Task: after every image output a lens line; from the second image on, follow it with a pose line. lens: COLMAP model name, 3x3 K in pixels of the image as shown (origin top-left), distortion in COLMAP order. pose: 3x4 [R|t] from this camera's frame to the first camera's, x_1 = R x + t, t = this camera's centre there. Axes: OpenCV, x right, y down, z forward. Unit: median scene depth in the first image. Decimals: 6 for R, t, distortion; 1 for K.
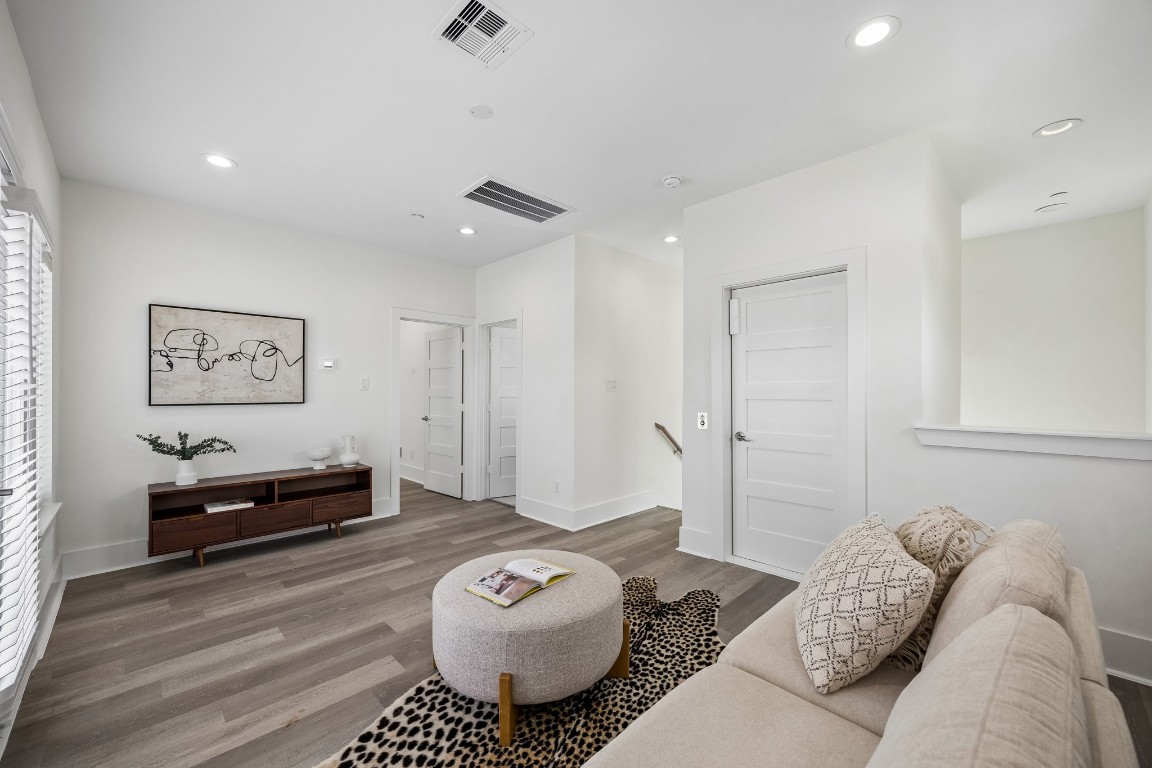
lens RADIAL K [[446.3, 0, 580.7], [0, 446.3, 388.1], [0, 0, 1]] dist [-0.001810, -0.000288]
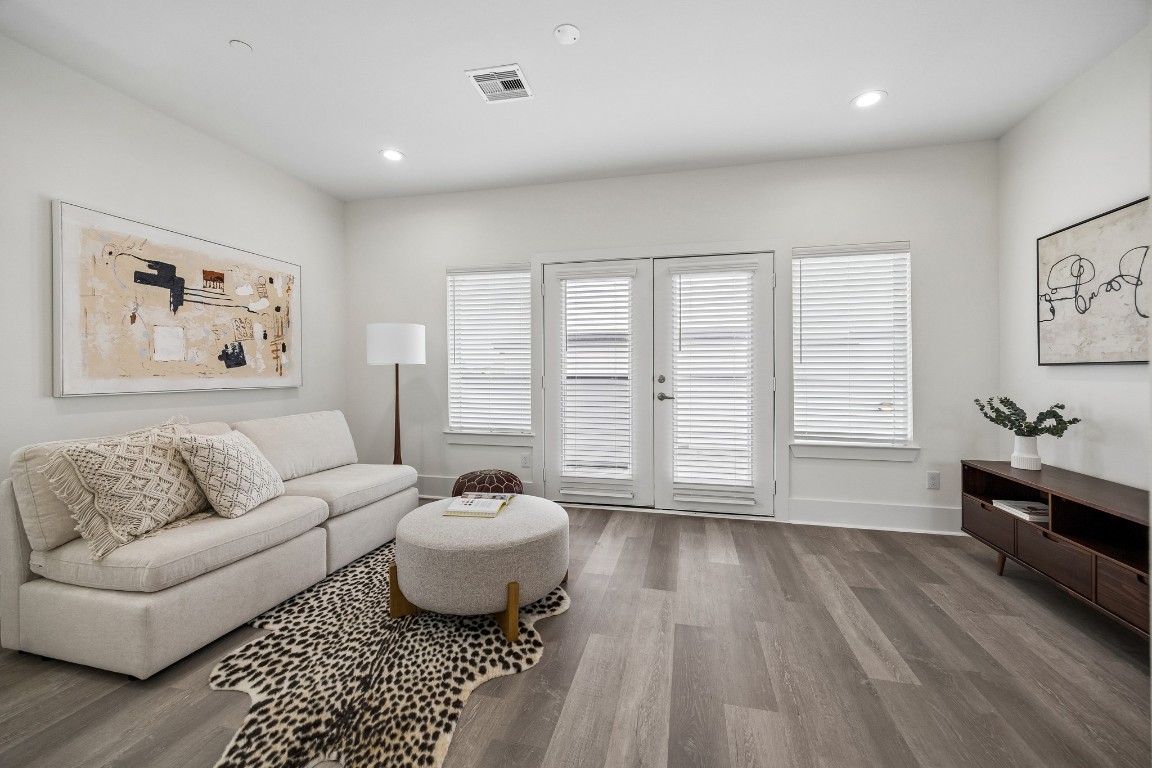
lens RADIAL K [[456.0, 0, 577.5], [0, 456.0, 371.0], [0, 0, 1]] dist [0.000774, 0.000129]
pose [[-0.850336, 0.003949, -0.526226, 0.220987], [0.007425, 0.999962, -0.004494, 0.060688], [0.526188, -0.007728, -0.850333, 1.604286]]
